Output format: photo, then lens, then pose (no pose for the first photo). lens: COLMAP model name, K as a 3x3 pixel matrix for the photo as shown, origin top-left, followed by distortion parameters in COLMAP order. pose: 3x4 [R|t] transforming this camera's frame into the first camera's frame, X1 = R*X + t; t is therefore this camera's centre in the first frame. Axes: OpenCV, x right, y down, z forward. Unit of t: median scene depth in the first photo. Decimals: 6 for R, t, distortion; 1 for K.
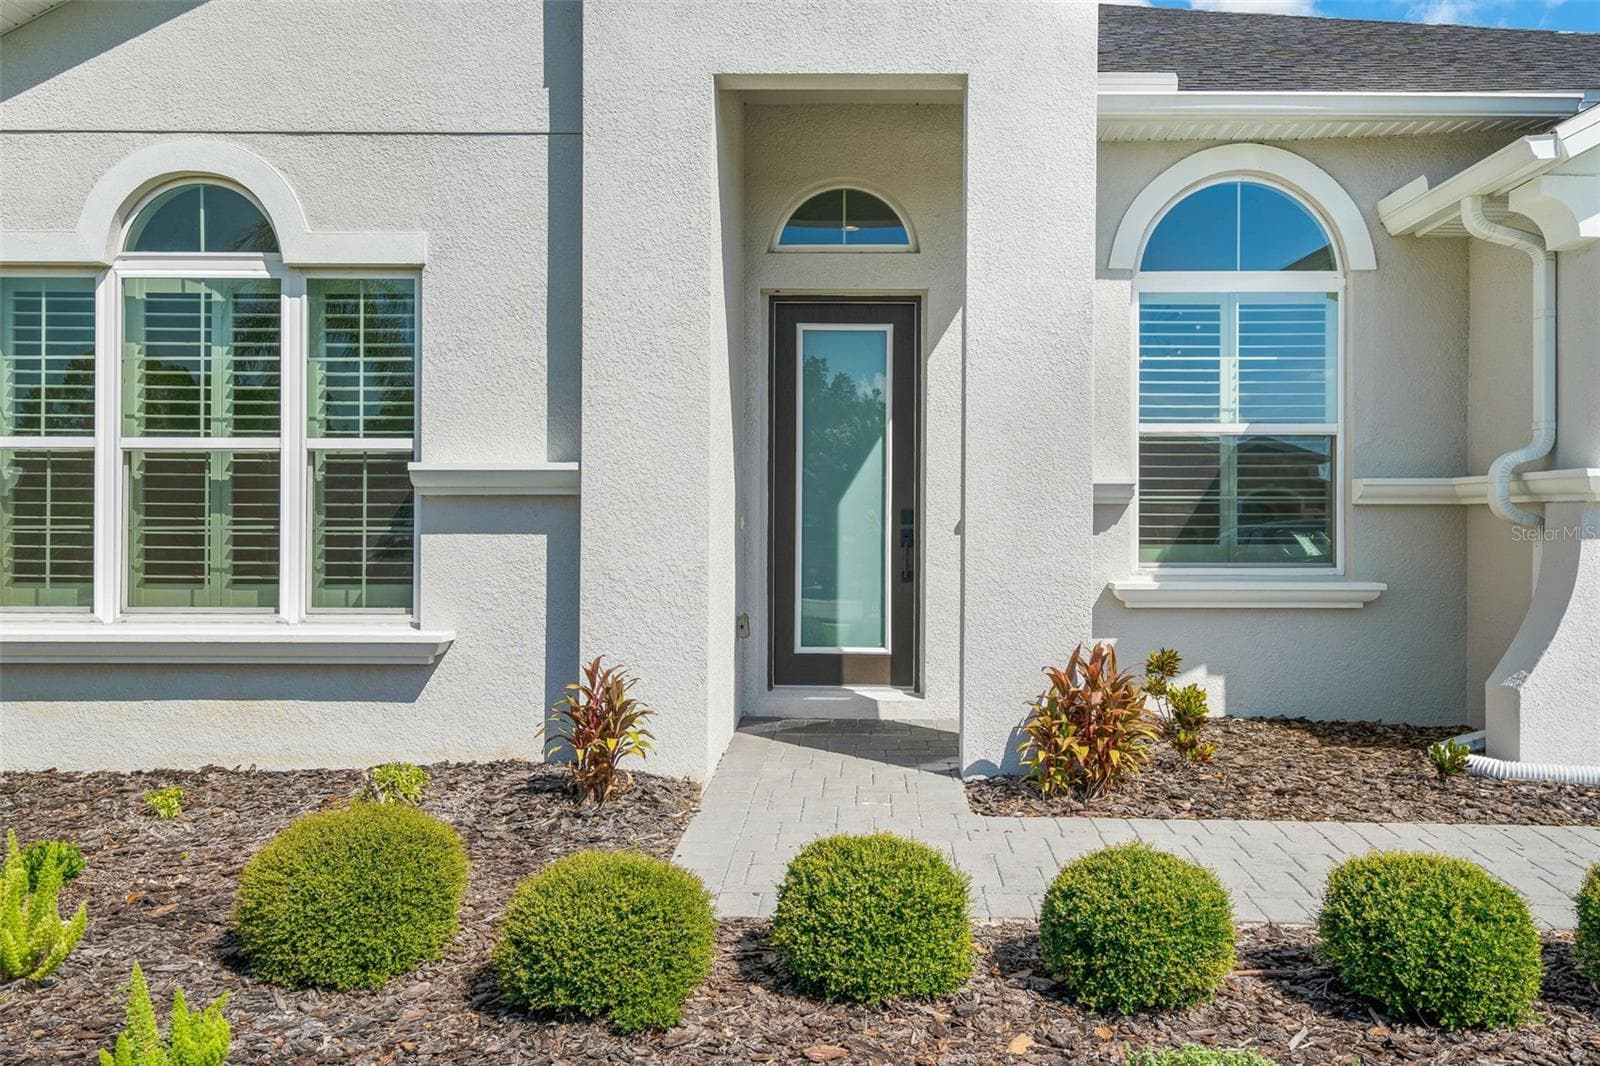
lens RADIAL K [[1158.9, 0, 821.1], [0, 1158.9, 510.7], [0, 0, 1]] dist [0.006766, 0.002405]
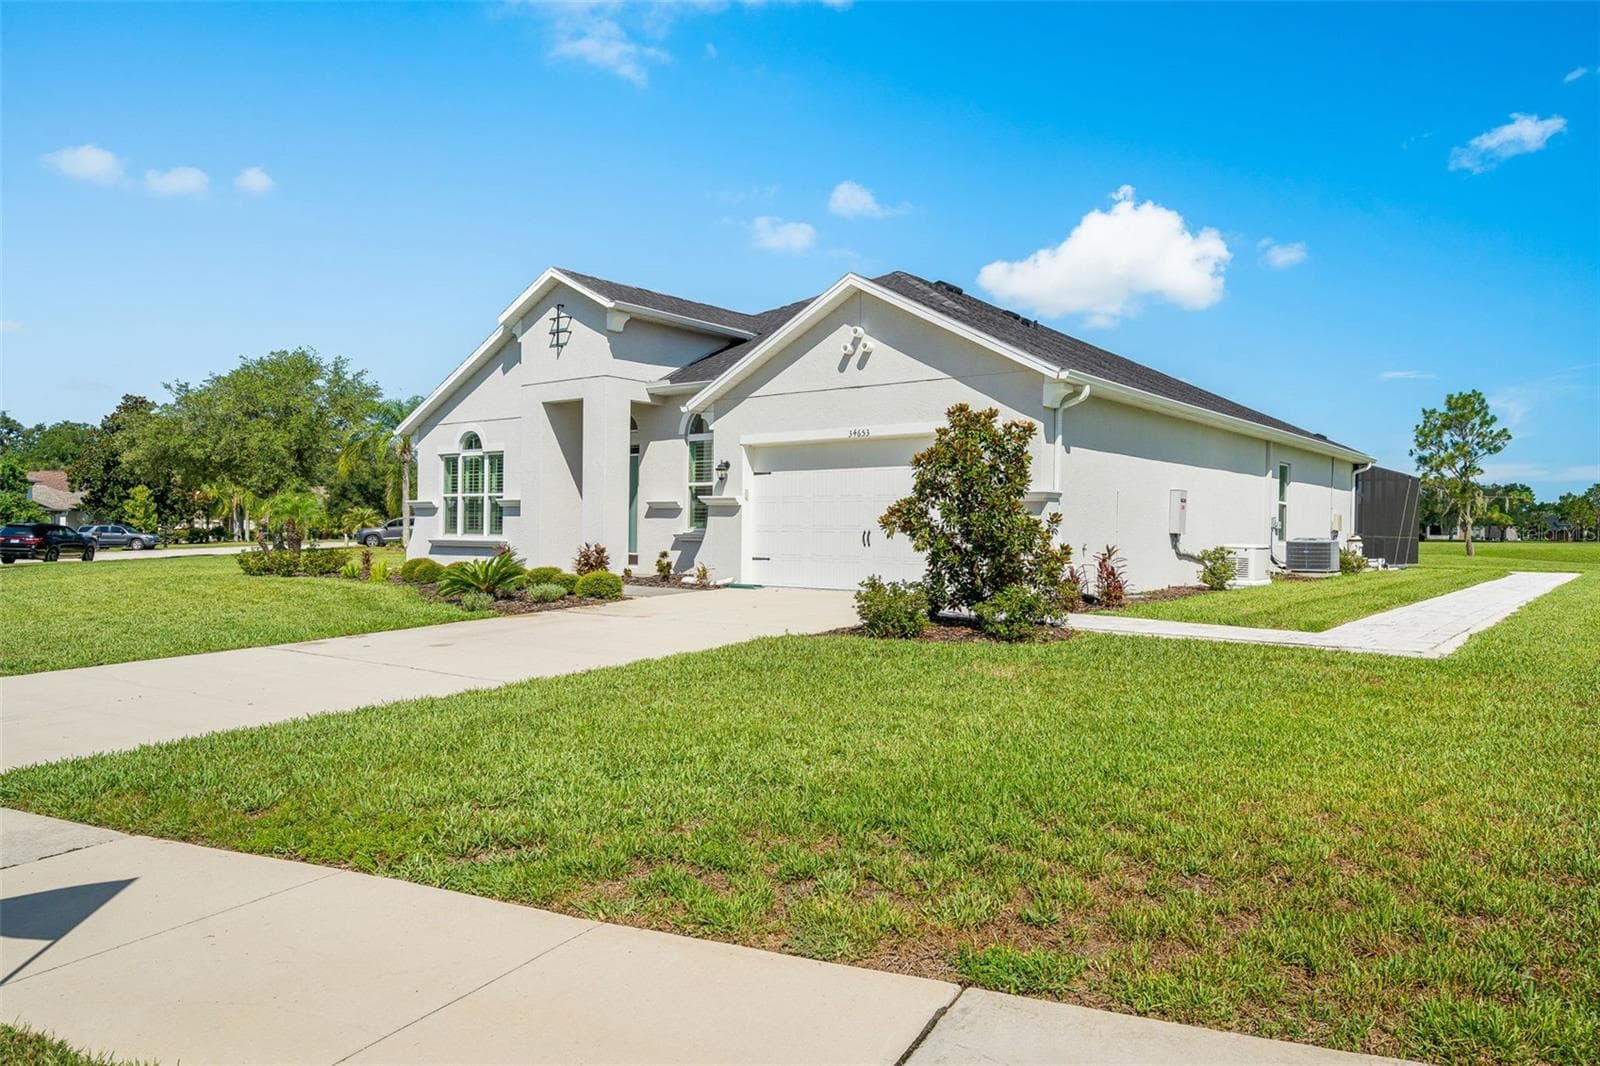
lens RADIAL K [[1158.9, 0, 821.1], [0, 1158.9, 510.7], [0, 0, 1]] dist [0.006766, 0.002405]
pose [[0.786616, -0.006321, -0.617410, 3.022861], [-0.011608, 0.999619, -0.025023, 0.089076], [0.617334, 0.026850, 0.786243, -1.503210]]
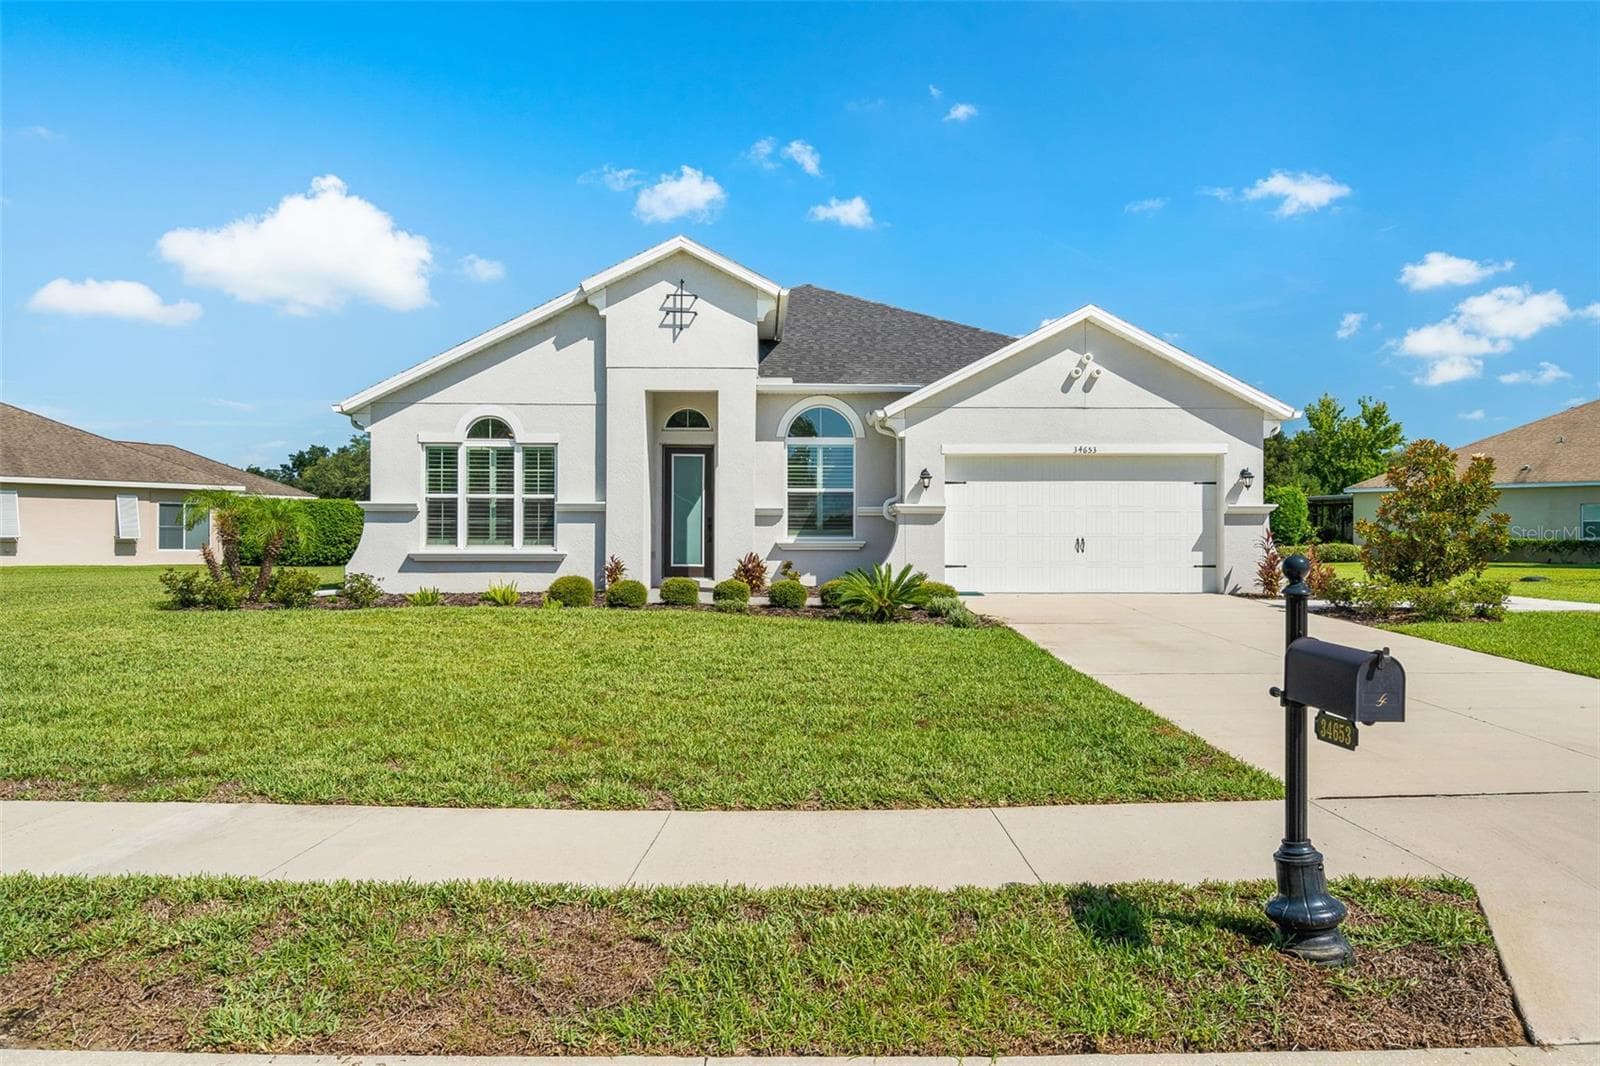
lens RADIAL K [[1103.1, 0, 800.0], [0, 1103.1, 533.0], [0, 0, 1]] dist [0.001643, 0.000927]
pose [[0.998321, -0.000053, 0.057925, 0.172191], [0.000283, 0.999992, -0.003948, 0.061300], [-0.057924, 0.003957, 0.998313, -2.209327]]
